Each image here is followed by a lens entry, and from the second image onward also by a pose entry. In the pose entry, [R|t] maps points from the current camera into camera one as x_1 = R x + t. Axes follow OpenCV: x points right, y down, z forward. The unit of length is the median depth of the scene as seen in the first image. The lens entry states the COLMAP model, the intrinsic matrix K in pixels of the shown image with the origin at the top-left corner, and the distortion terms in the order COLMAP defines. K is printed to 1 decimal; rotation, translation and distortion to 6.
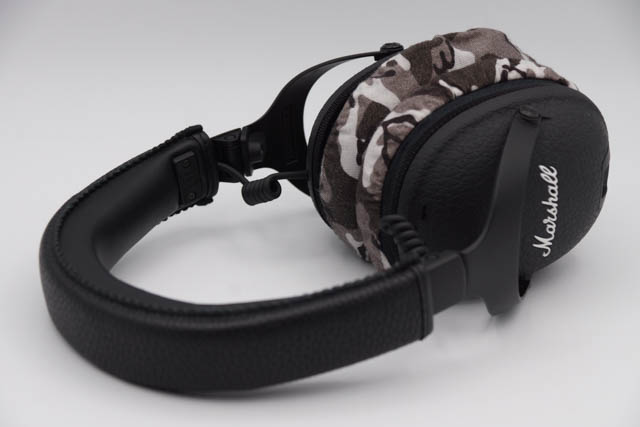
lens RADIAL K [[2210.6, 0, 320.0], [0, 2210.6, 213.5], [0, 0, 1]] dist [-1.267267, -1.229655]
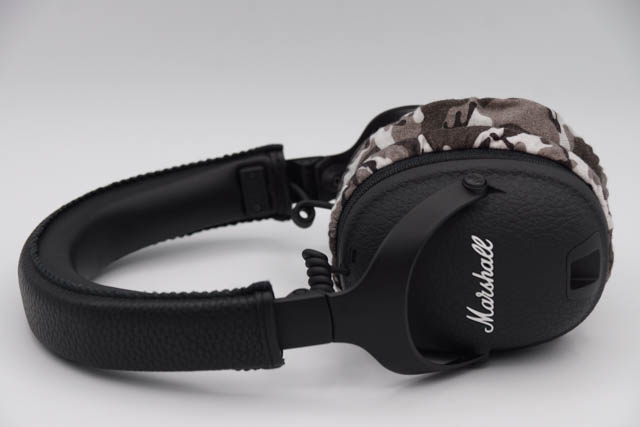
lens RADIAL K [[2210.6, 0, 320.0], [0, 2210.6, 213.5], [0, 0, 1]] dist [-1.267267, -1.229655]
pose [[0.832236, 0.199986, -0.517096, 0.544629], [-0.221023, 0.975034, 0.021369, -0.037086], [0.508460, 0.096506, 0.855661, 0.119470]]
